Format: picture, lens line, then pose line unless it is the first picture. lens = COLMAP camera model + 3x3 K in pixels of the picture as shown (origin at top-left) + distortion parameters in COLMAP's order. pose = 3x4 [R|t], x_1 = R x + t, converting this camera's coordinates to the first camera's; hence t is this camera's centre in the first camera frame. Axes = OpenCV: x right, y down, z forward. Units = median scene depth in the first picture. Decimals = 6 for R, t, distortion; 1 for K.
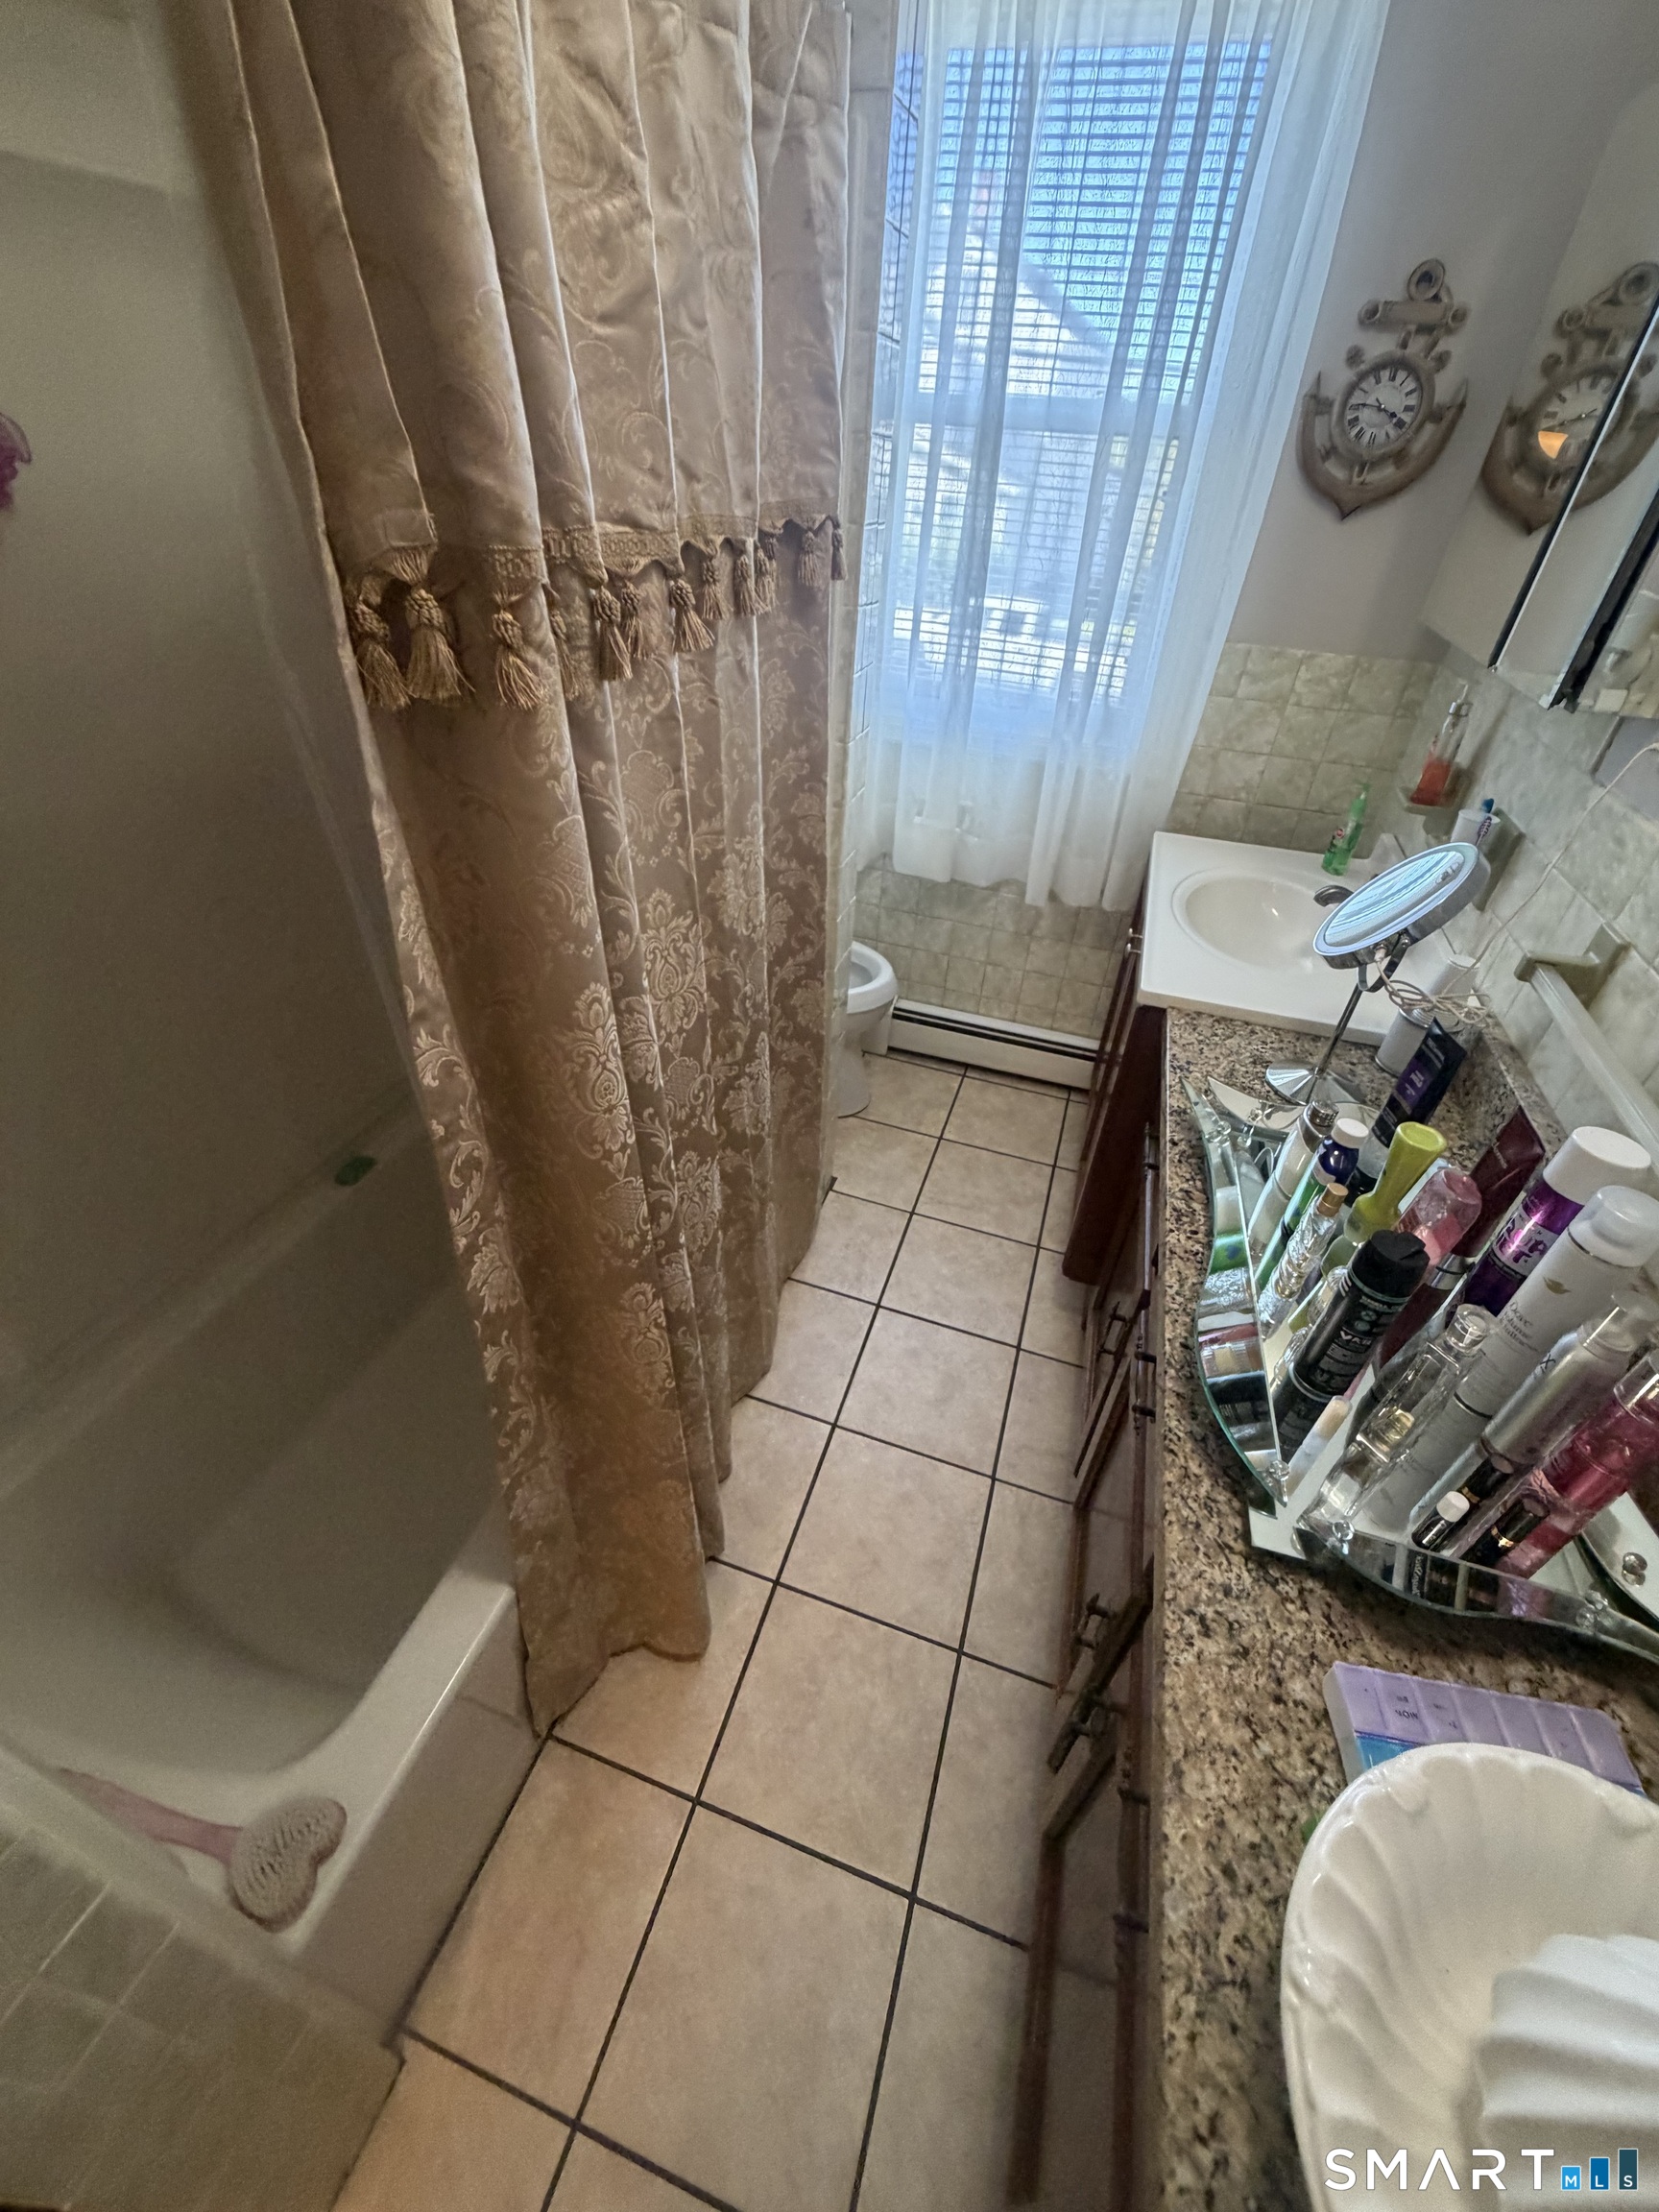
lens RADIAL K [[874.5, 0, 836.1], [0, 874.5, 1091.4], [0, 0, 1]] dist [0.001728, -0.000715]
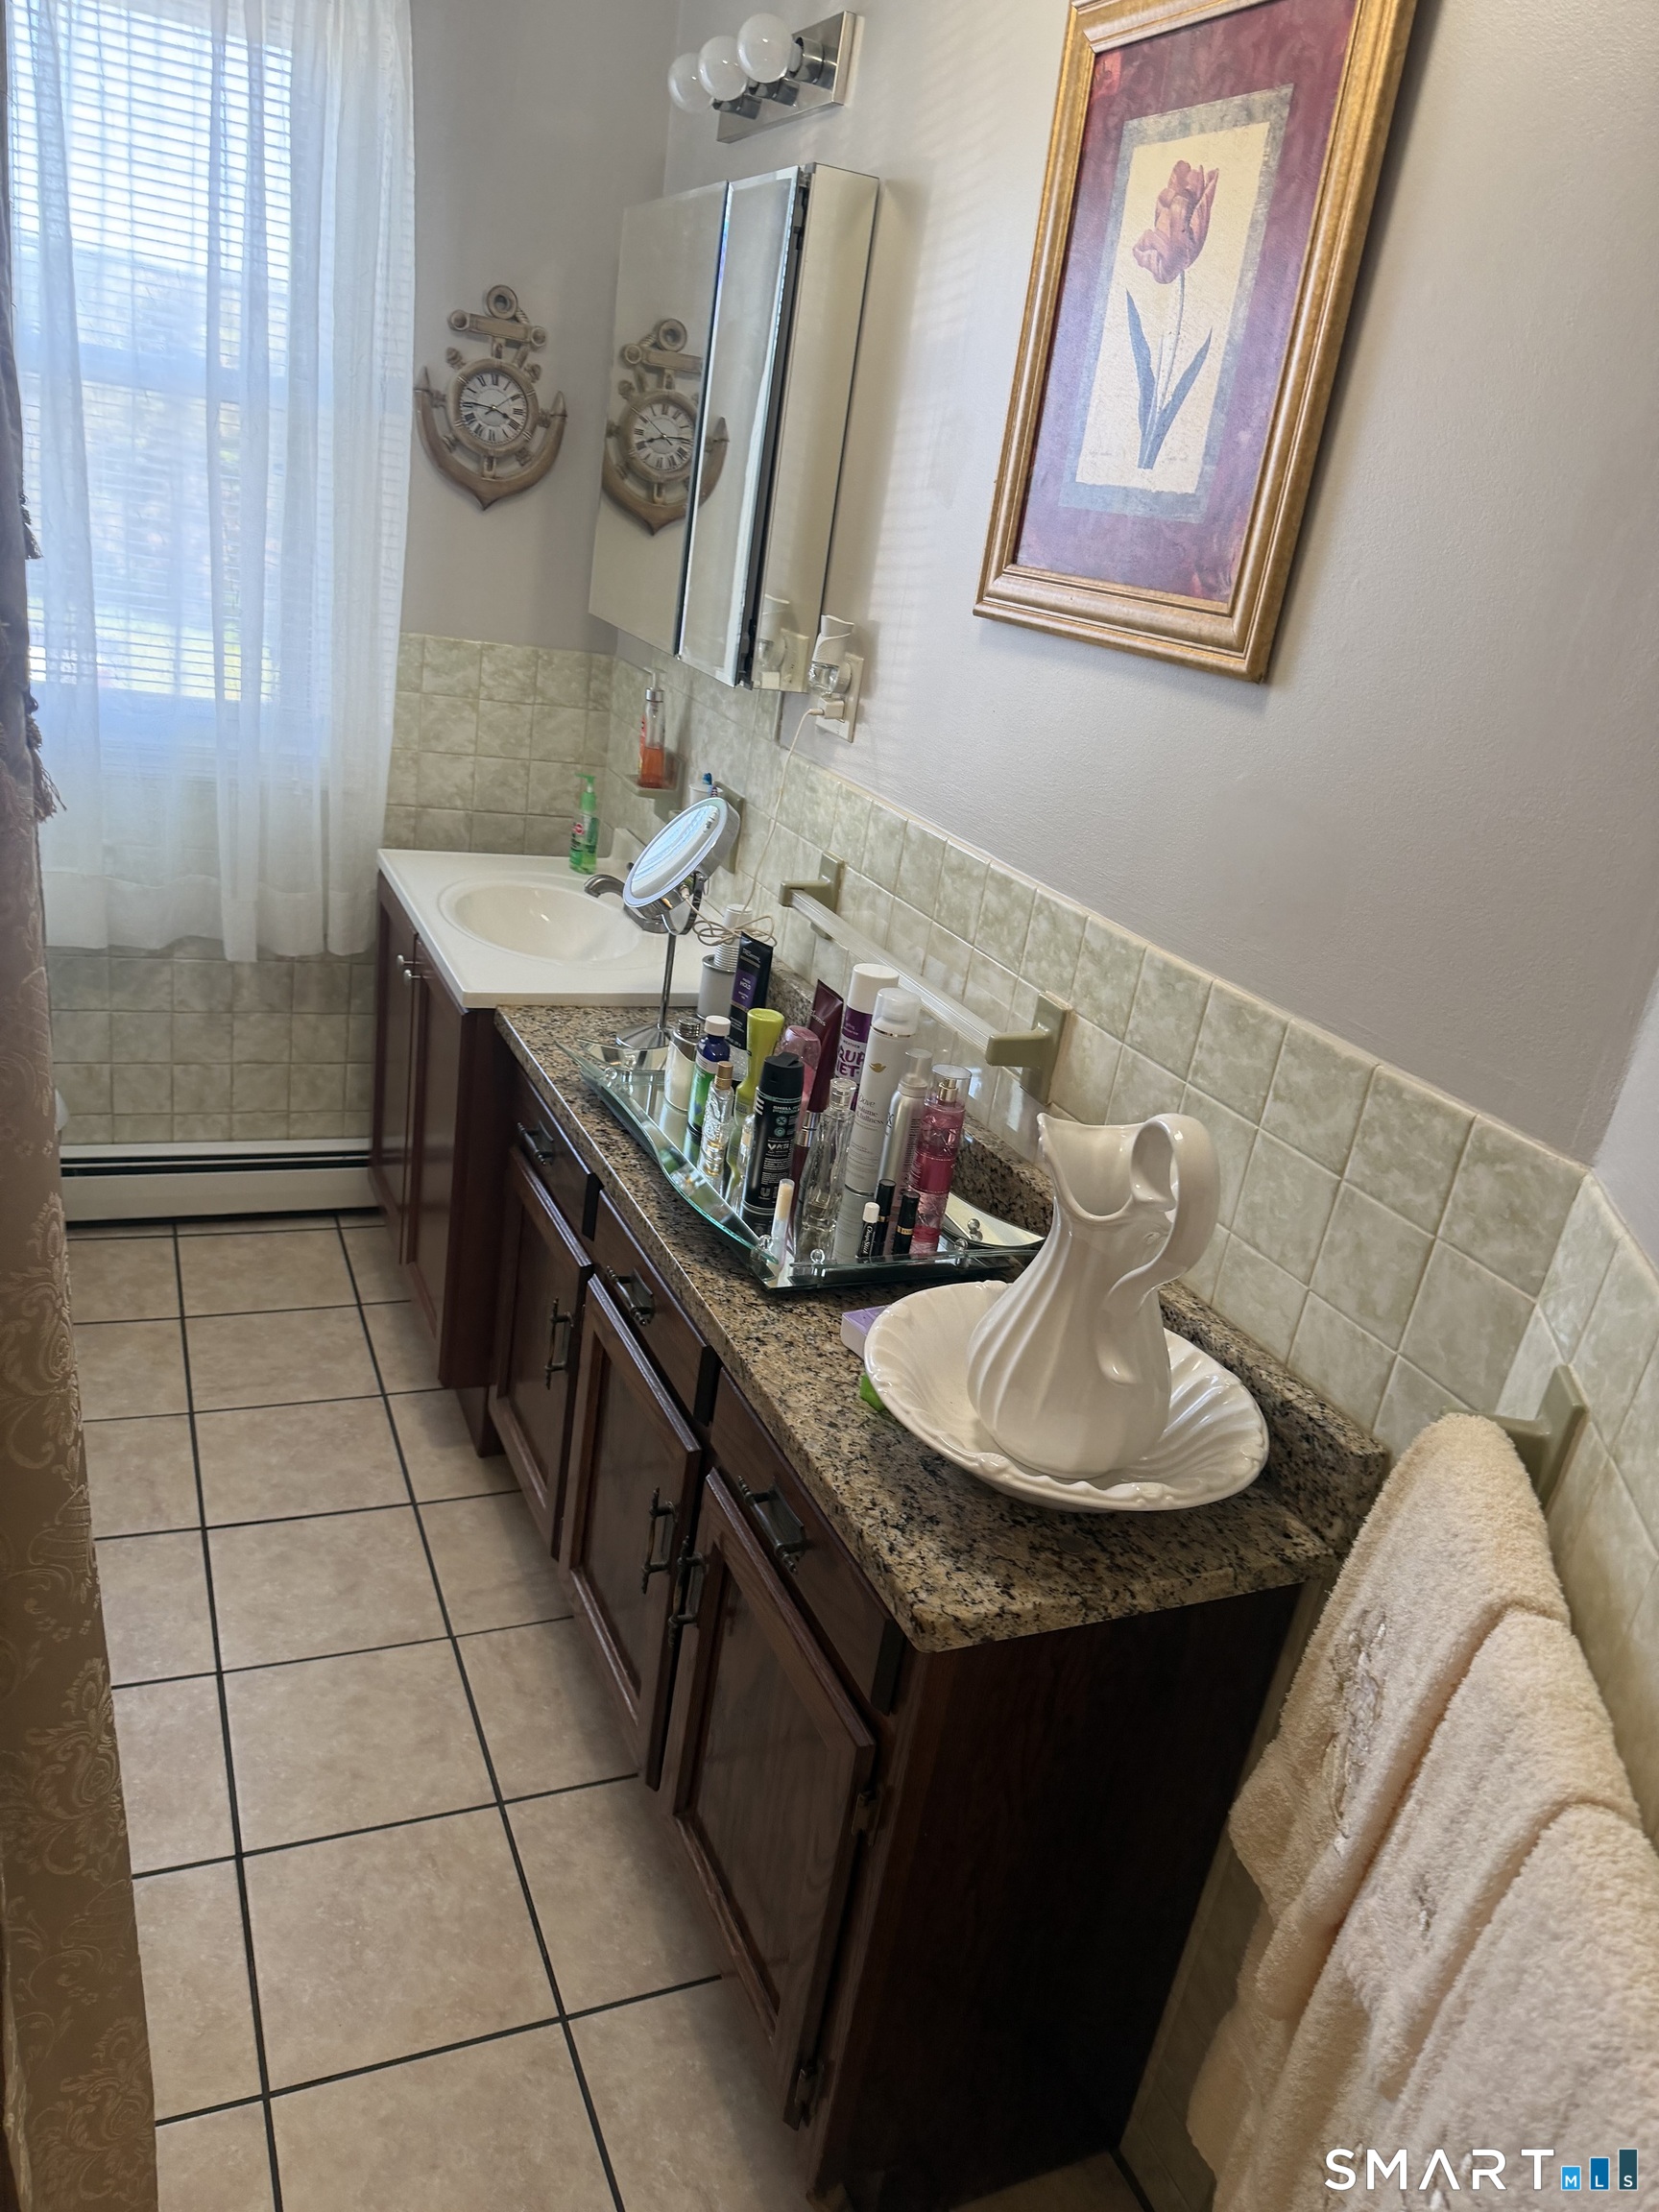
lens RADIAL K [[1548.9, 0, 829.5], [0, 1548.9, 1106.0], [0, 0, 1]] dist [0.169385, -0.351617]
pose [[0.739998, -0.188171, 0.645751, -0.398044], [0.303485, 0.950195, -0.070893, 0.205112], [-0.600250, 0.248436, 0.760250, -0.385774]]
